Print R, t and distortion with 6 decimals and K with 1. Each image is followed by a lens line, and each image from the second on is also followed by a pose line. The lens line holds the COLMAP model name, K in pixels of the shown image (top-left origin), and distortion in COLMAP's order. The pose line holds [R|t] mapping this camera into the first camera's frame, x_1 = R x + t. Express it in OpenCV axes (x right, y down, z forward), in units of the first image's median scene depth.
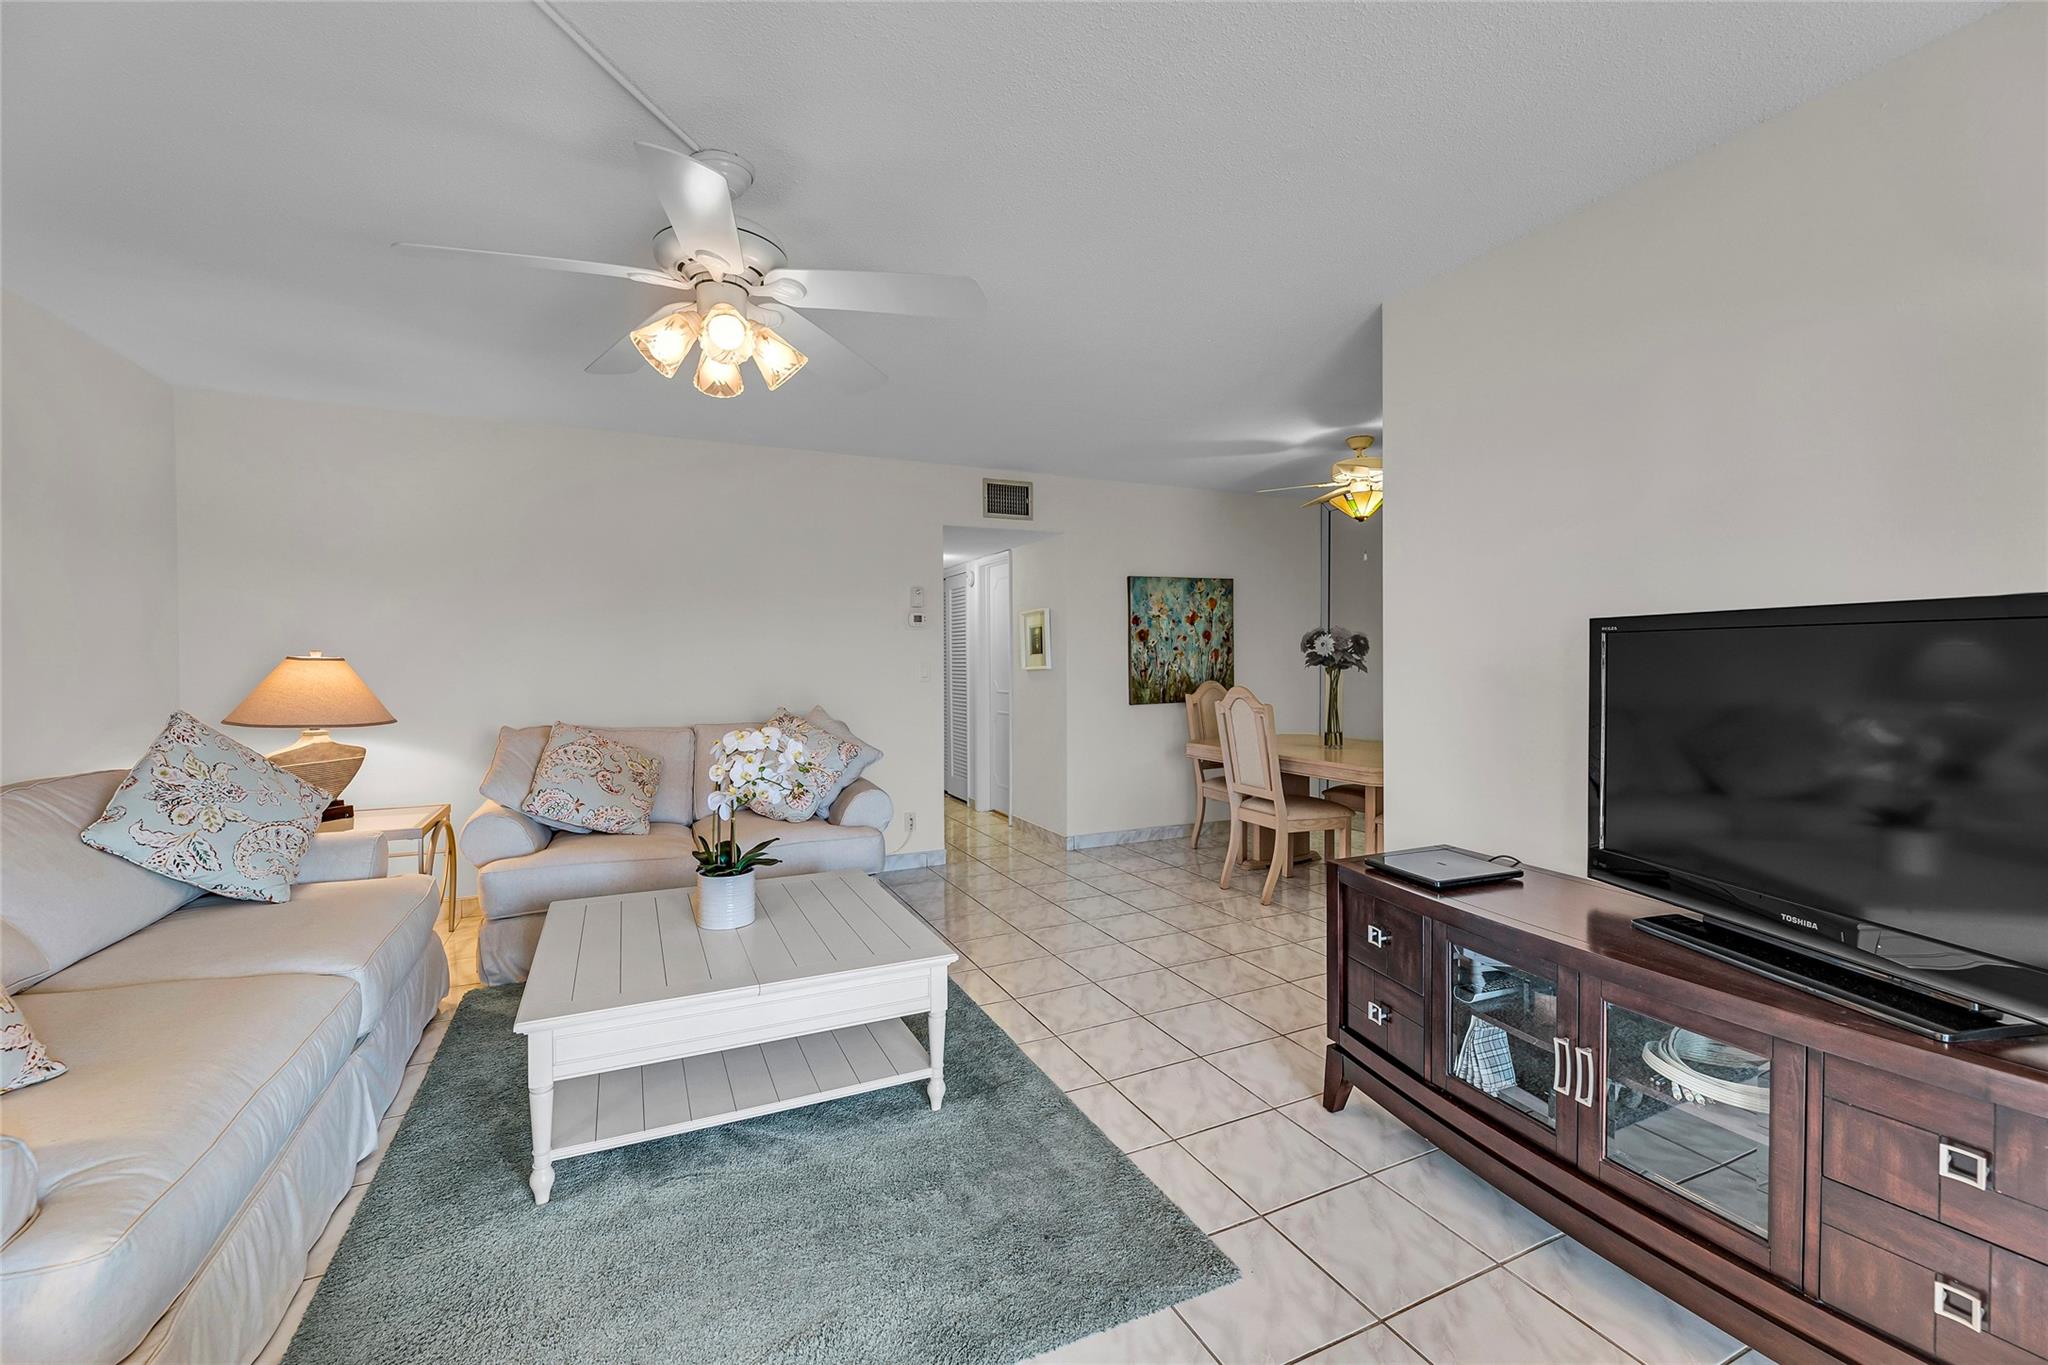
lens RADIAL K [[848.6, 0, 1023.6], [0, 848.6, 676.6], [0, 0, 1]] dist [-0.001673, -0.000320]
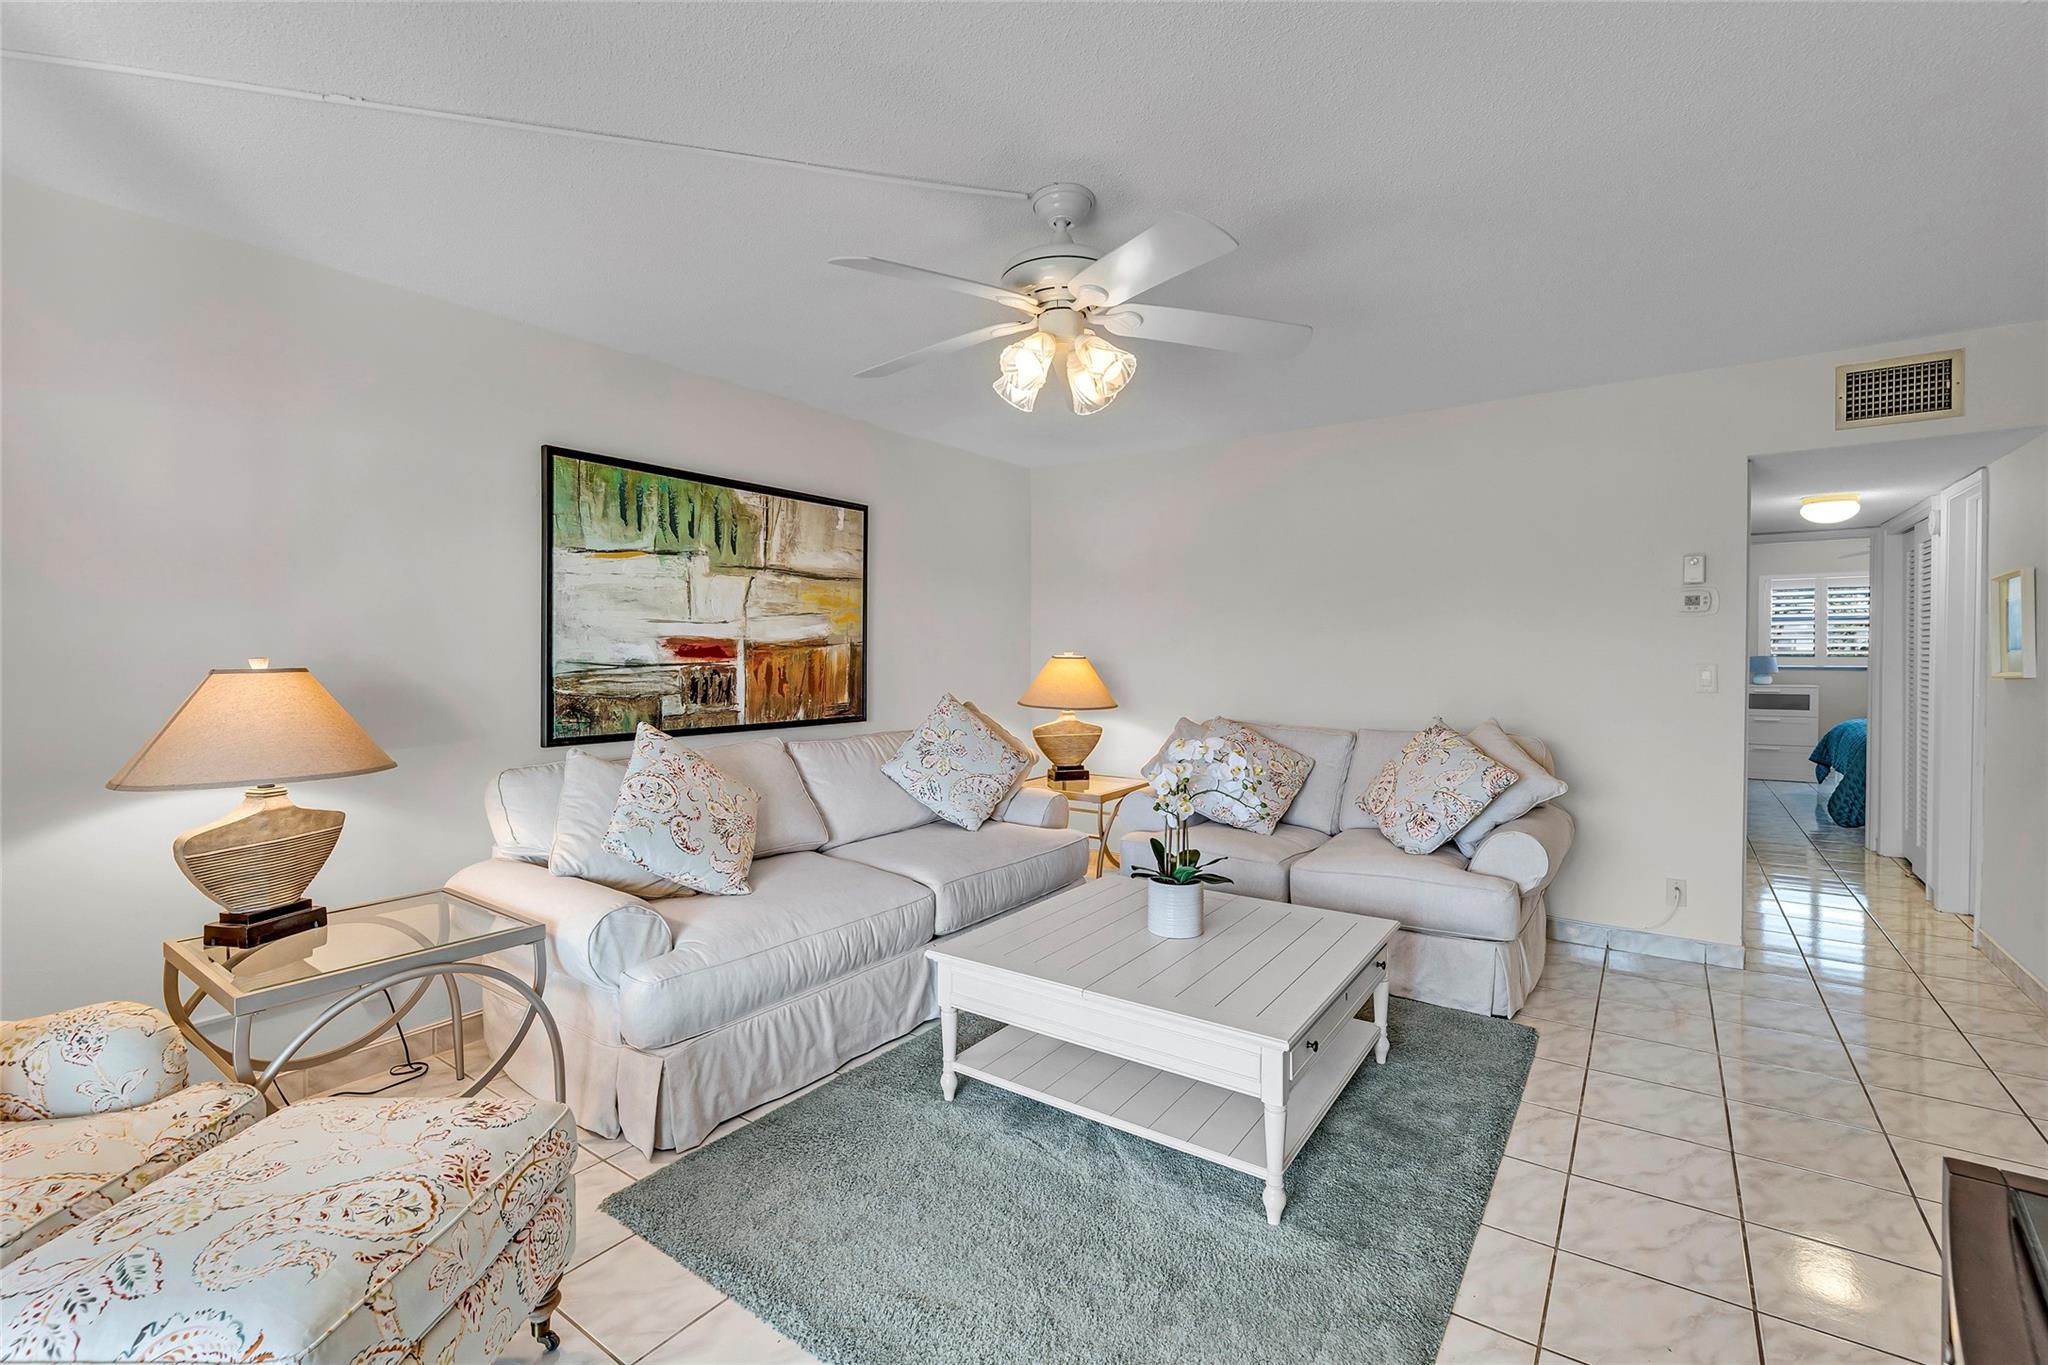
lens RADIAL K [[893.2, 0, 1018.7], [0, 893.2, 670.6], [0, 0, 1]] dist [-0.001975, -0.000648]
pose [[0.488043, 0.020558, -0.872577, 0.349553], [-0.015327, 0.999770, 0.014983, -0.019954], [0.872685, 0.006062, 0.488246, 0.248439]]
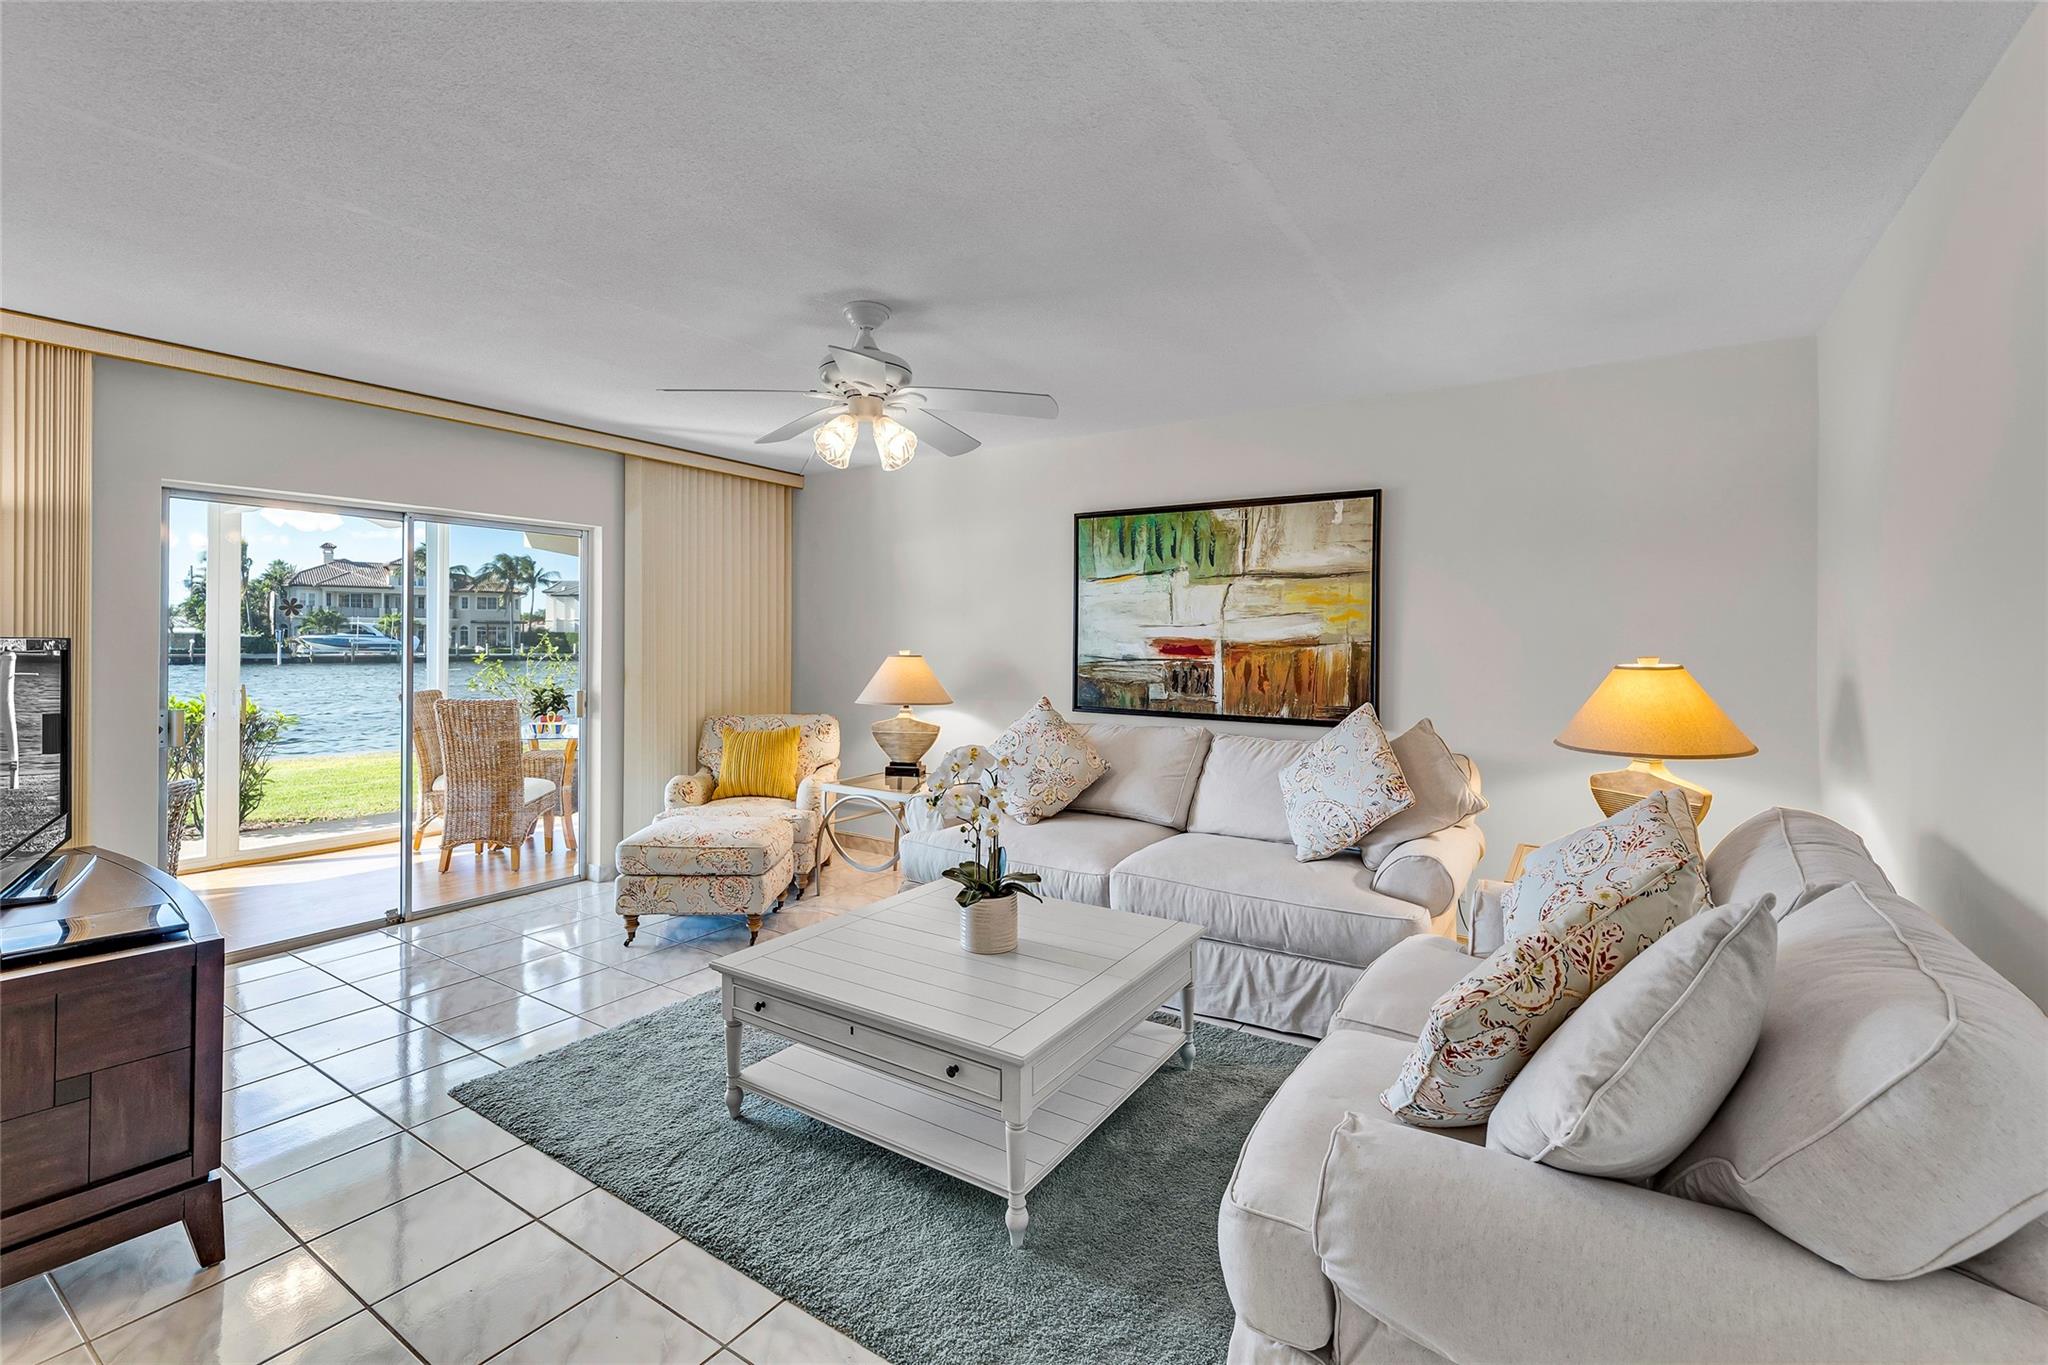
lens RADIAL K [[890.4, 0, 1025.3], [0, 890.4, 639.0], [0, 0, 1]] dist [-0.002484, -0.000020]
pose [[-0.851920, 0.000749, -0.523671, 0.110411], [-0.010092, 0.999790, 0.017848, -0.057176], [0.523575, 0.020490, -0.851733, 1.413454]]
